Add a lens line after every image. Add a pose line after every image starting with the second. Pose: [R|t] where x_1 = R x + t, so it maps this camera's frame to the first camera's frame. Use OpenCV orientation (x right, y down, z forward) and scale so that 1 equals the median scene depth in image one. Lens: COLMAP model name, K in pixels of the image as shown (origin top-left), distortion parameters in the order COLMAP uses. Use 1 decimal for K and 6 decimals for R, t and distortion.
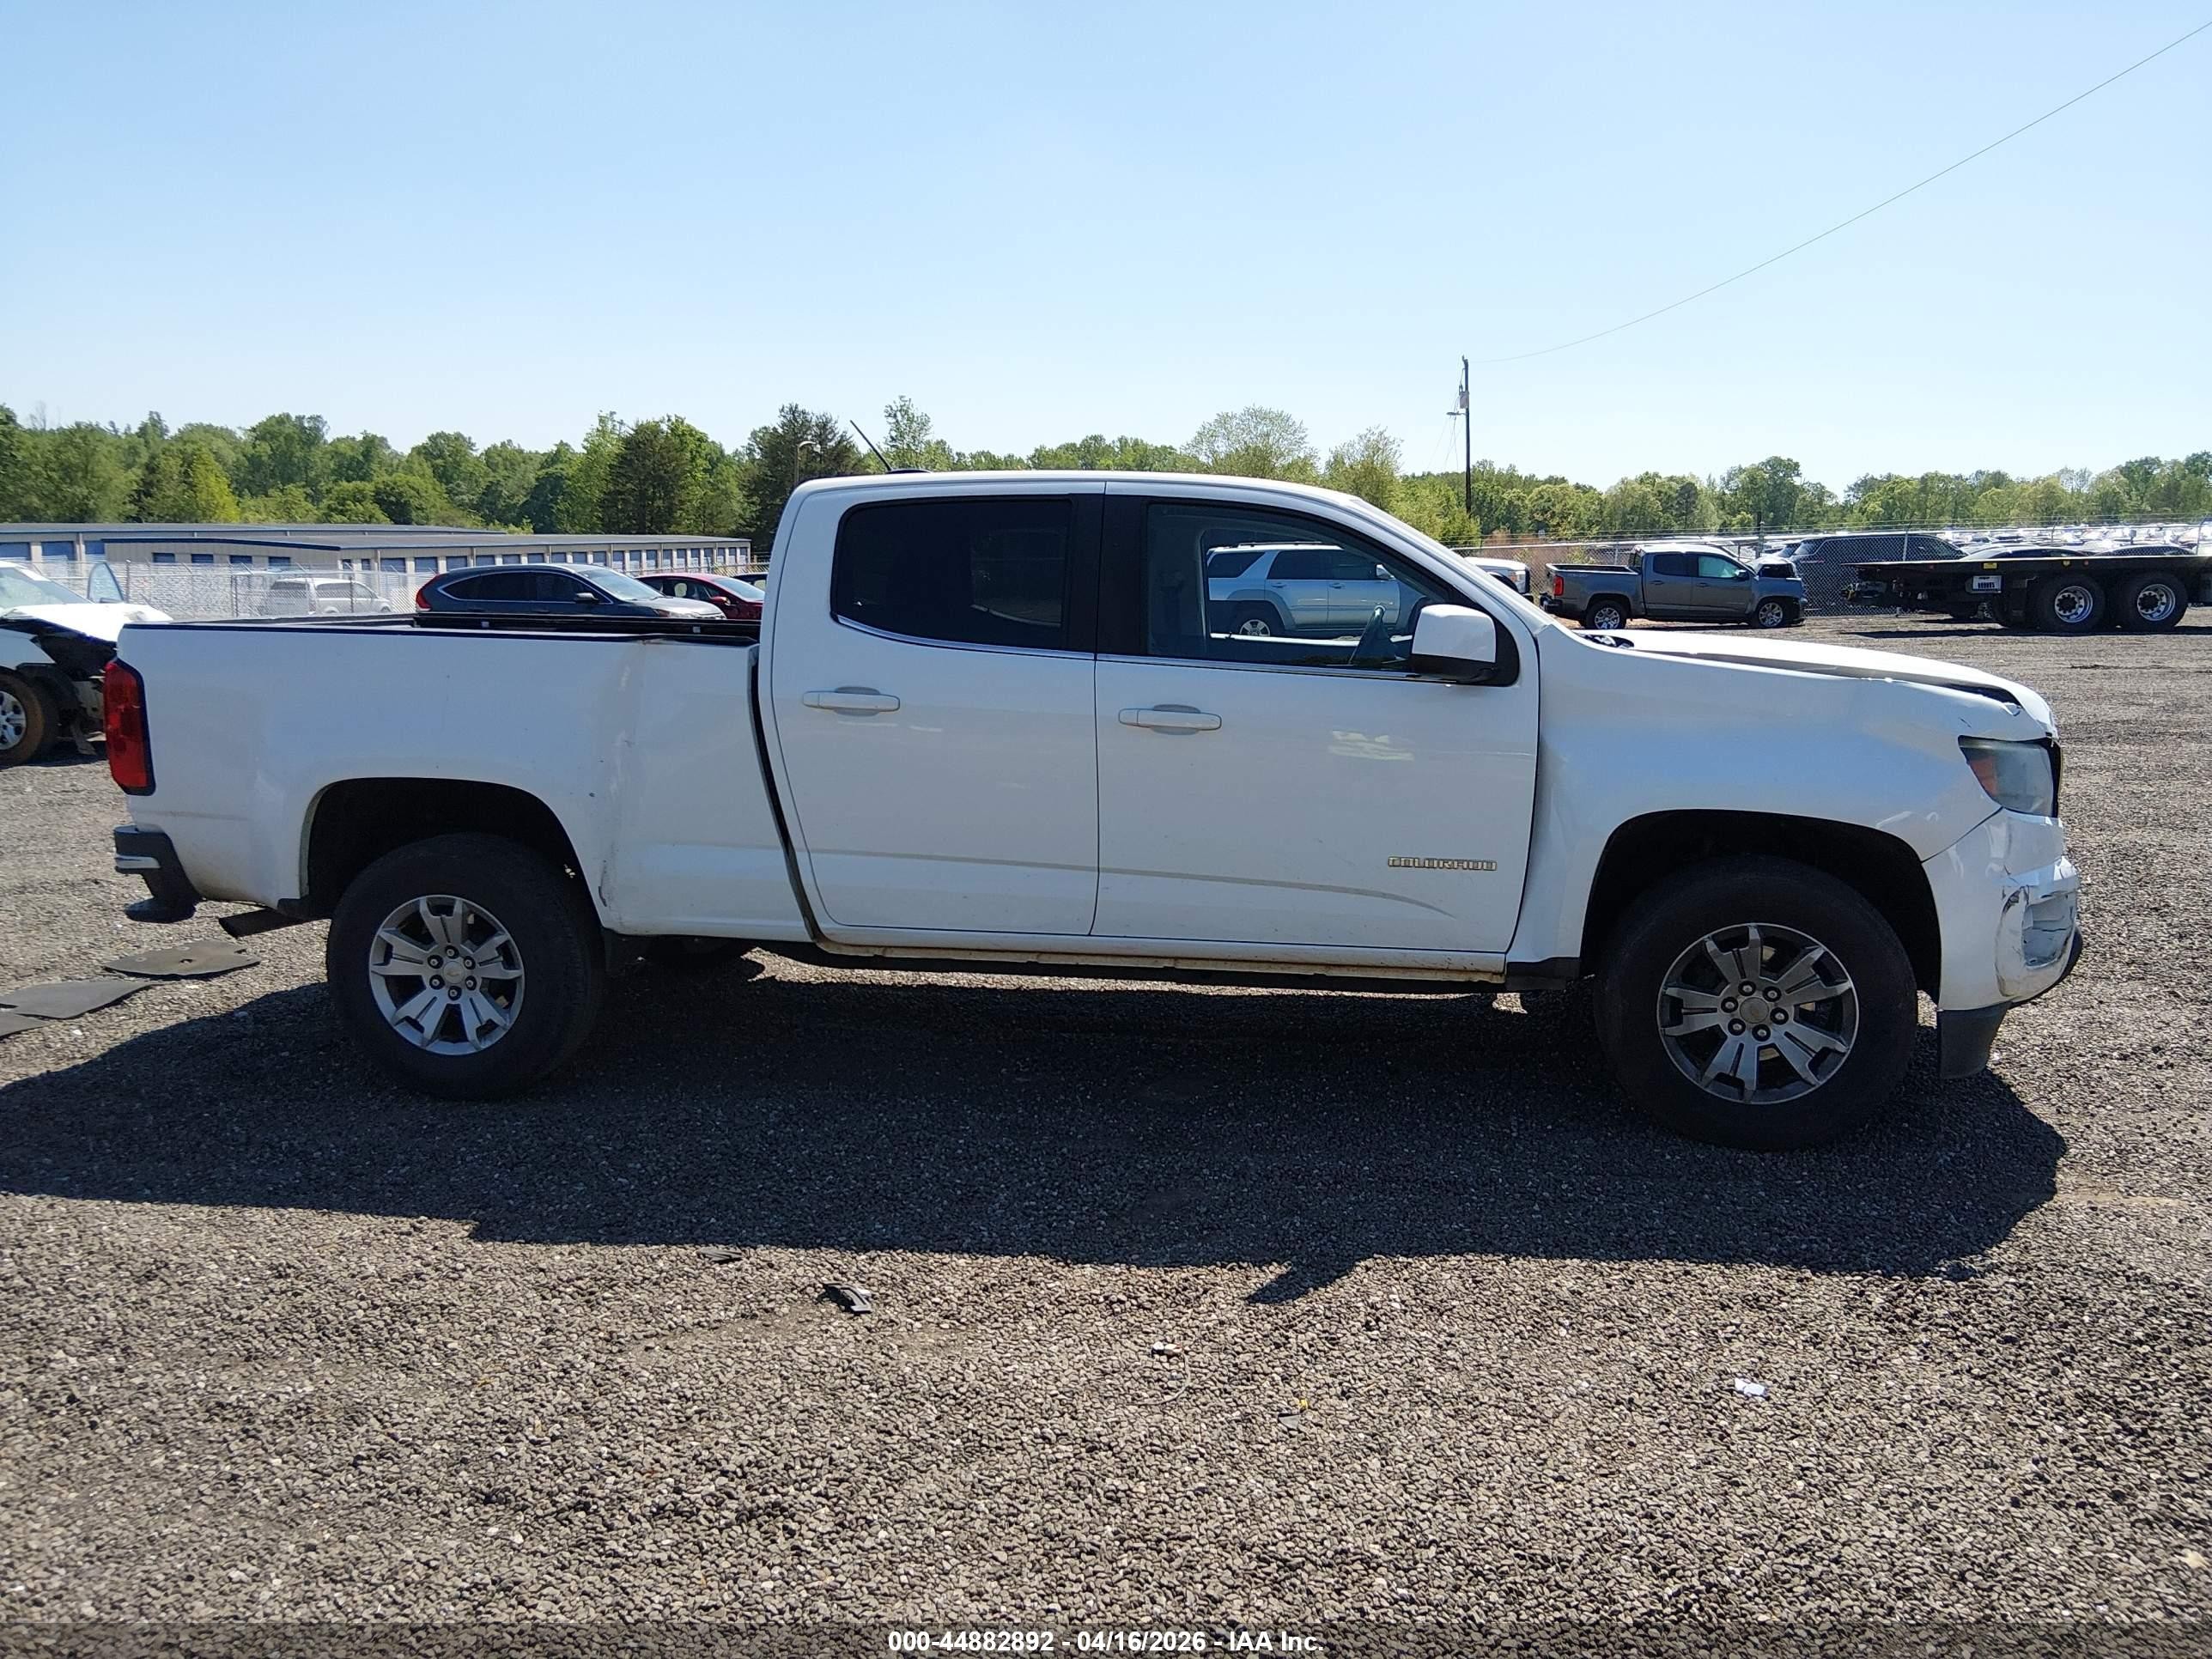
lens RADIAL K [[1707.1, 0, 1106.8], [0, 1707.1, 837.8], [0, 0, 1]] dist [0.105087, -0.165741]
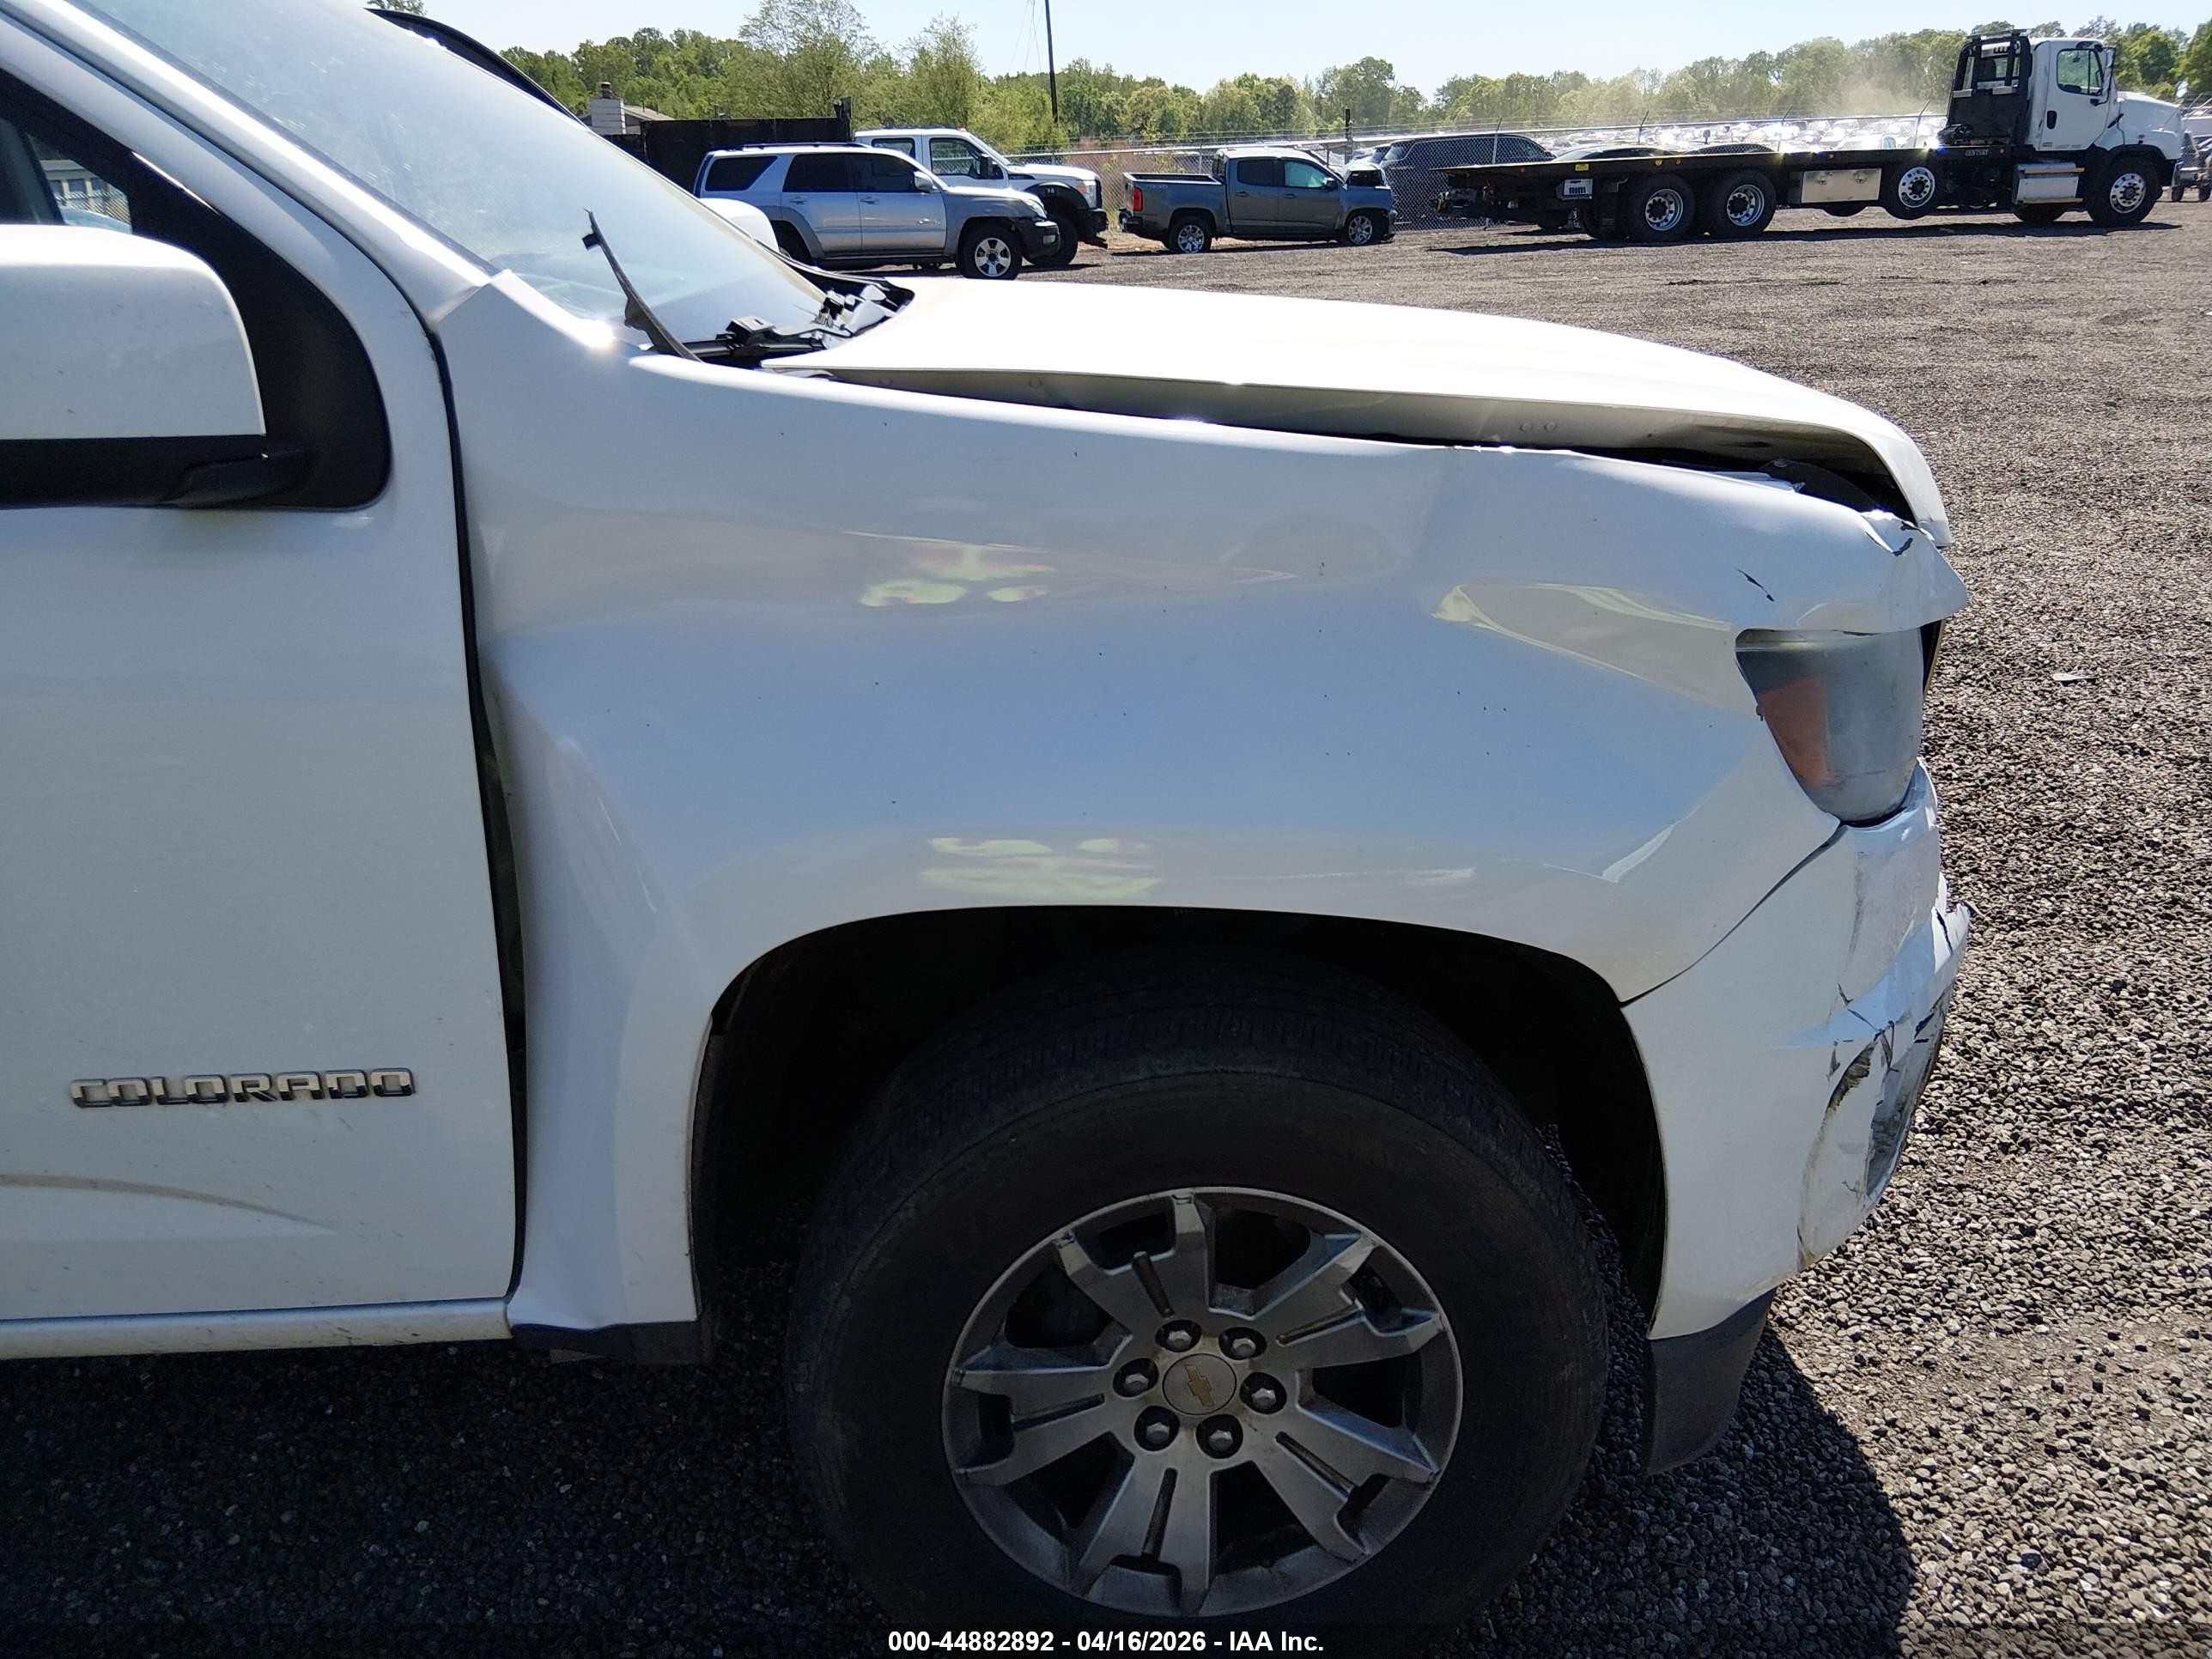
lens RADIAL K [[1693.5, 0, 1142.4], [0, 1693.5, 844.5], [0, 0, 1]] dist [0.088372, -0.136970]
pose [[0.971242, -0.099919, 0.216116, 0.042359], [0.052219, 0.974975, 0.216096, -0.012996], [-0.232299, -0.198596, 0.952154, 0.097329]]
